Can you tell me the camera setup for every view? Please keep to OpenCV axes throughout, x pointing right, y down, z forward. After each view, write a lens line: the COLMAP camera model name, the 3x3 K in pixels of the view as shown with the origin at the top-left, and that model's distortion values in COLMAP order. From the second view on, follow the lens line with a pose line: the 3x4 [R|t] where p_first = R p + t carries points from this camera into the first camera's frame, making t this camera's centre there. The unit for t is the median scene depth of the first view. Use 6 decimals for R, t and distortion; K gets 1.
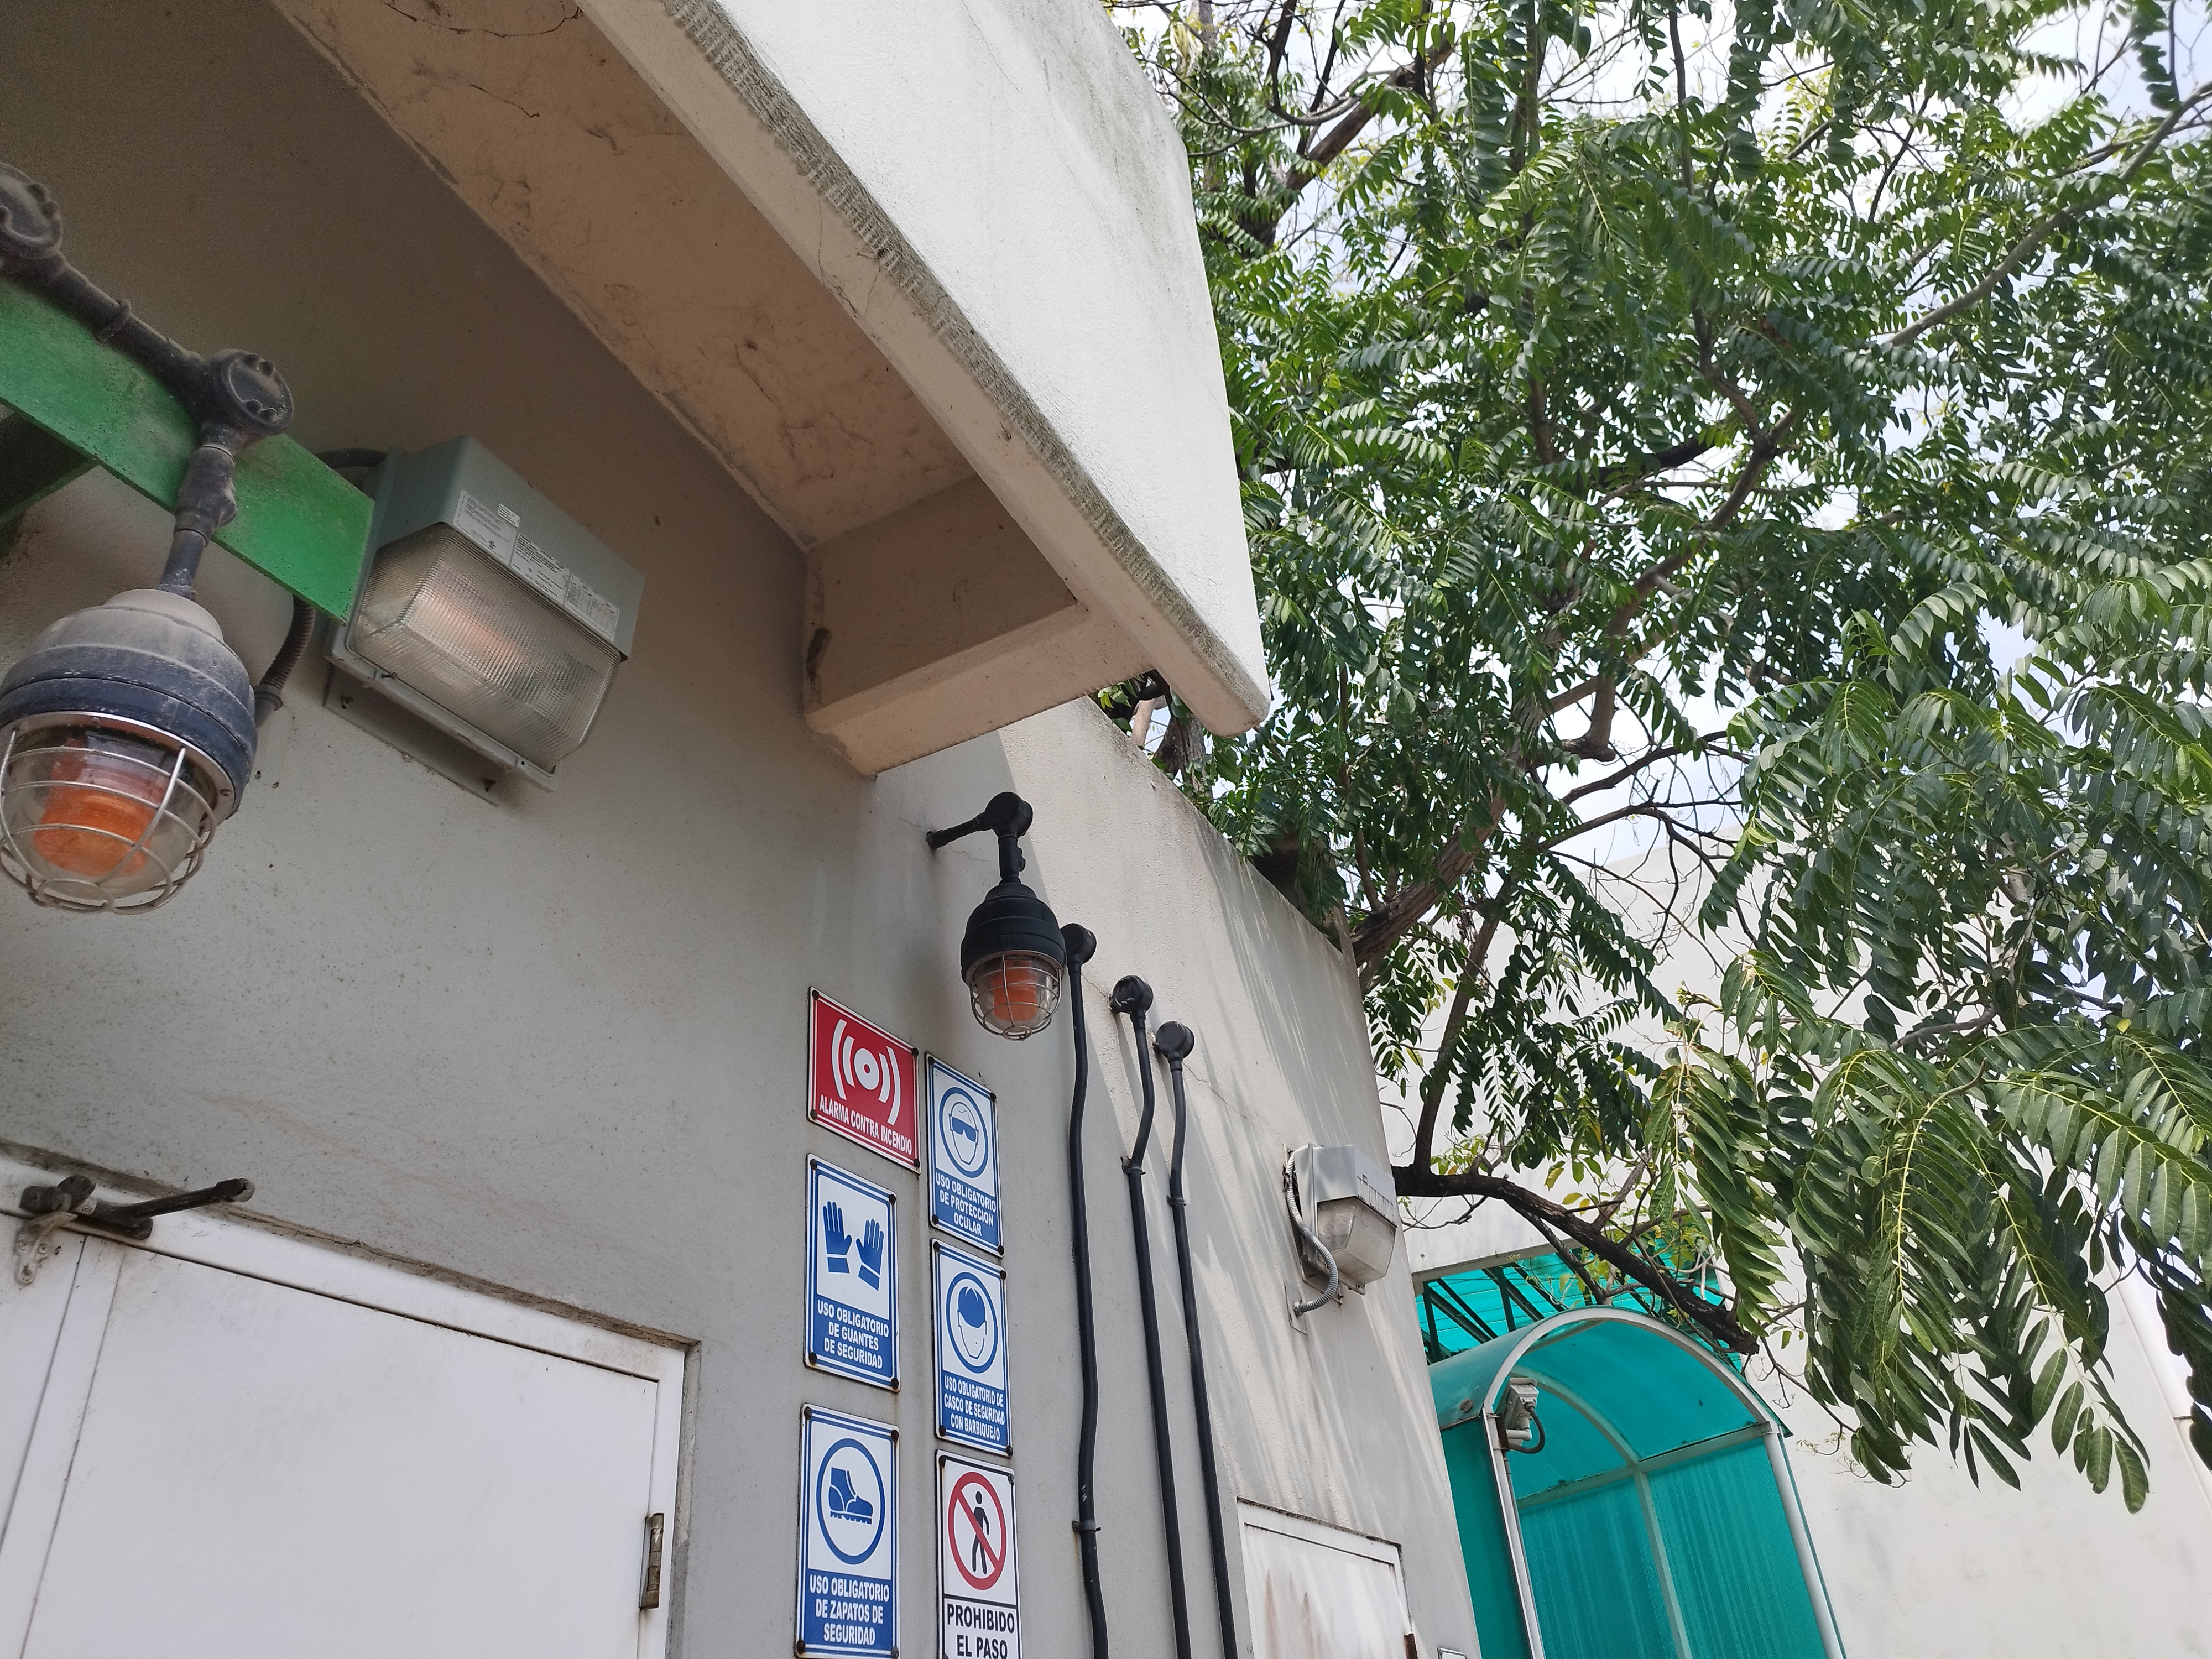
lens RADIAL K [[1590.4, 0, 1088.0], [0, 1590.4, 807.5], [0, 0, 1]] dist [0.004880, -0.006769]
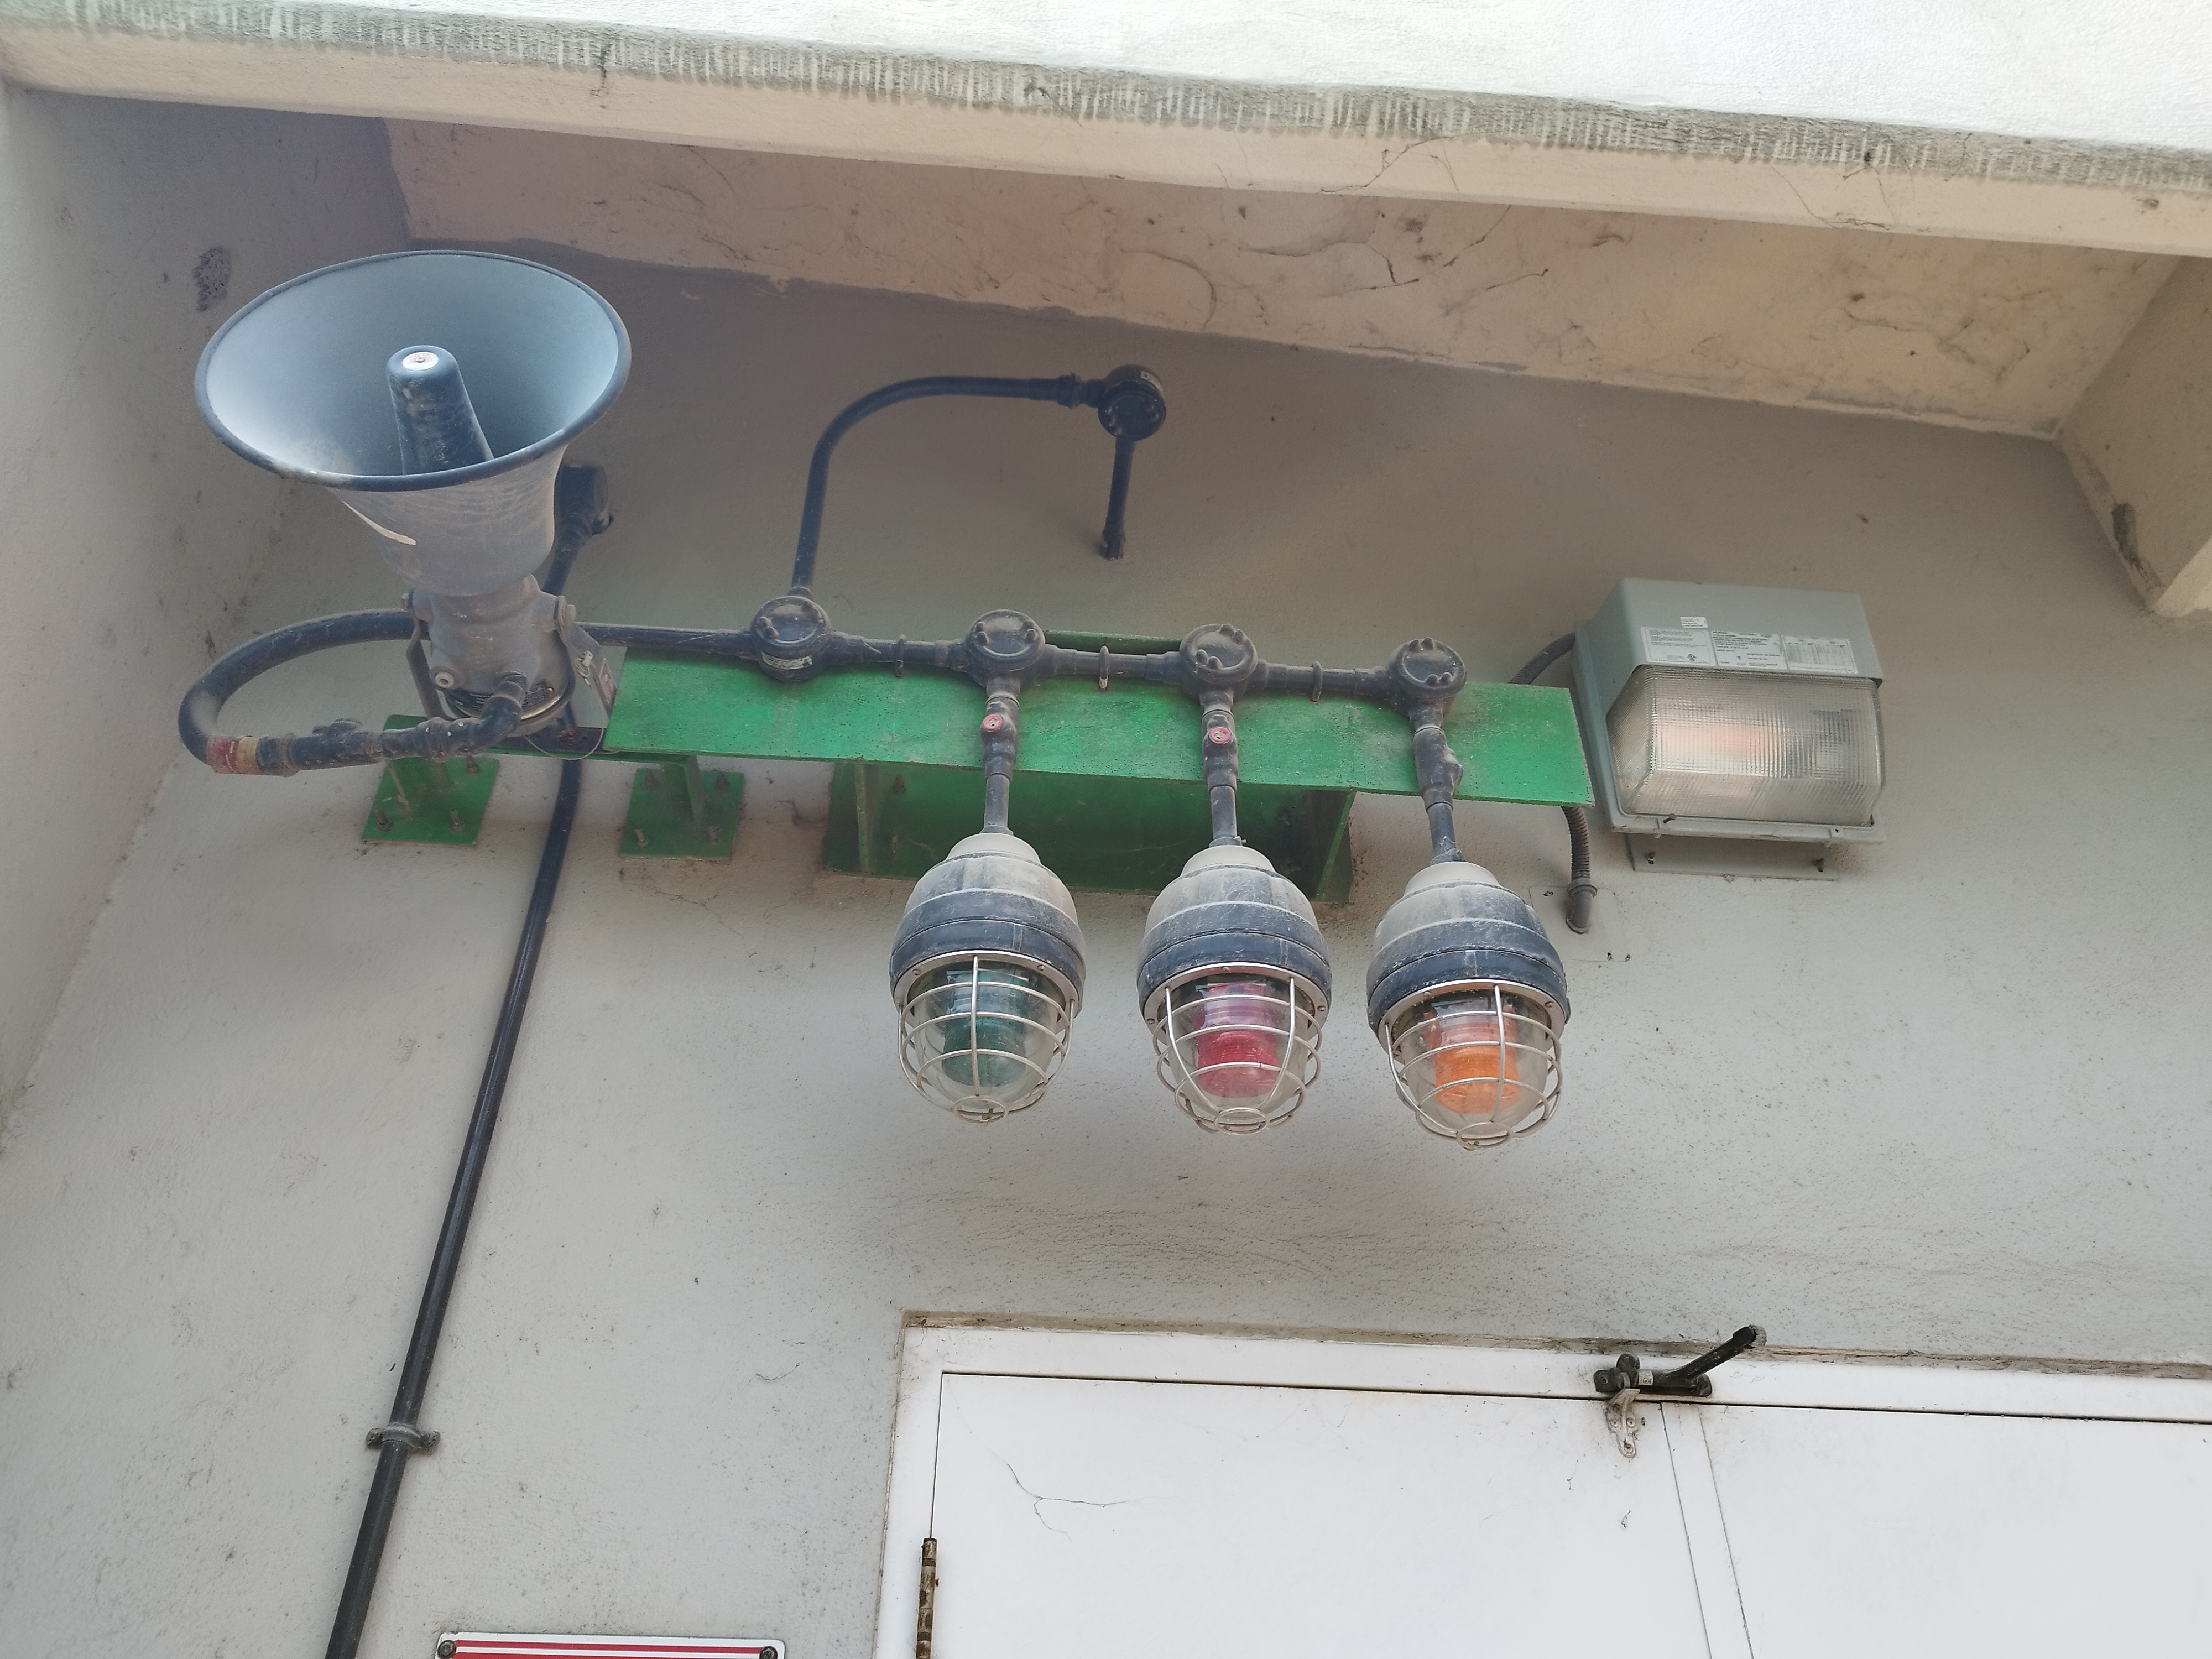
lens RADIAL K [[1590.4, 0, 1088.0], [0, 1590.4, 807.5], [0, 0, 1]] dist [0.004880, -0.006769]
pose [[0.529538, -0.442566, -0.723688, 0.129238], [0.414903, 0.879235, -0.234097, -0.003208], [0.739896, -0.176297, 0.649210, 0.042943]]
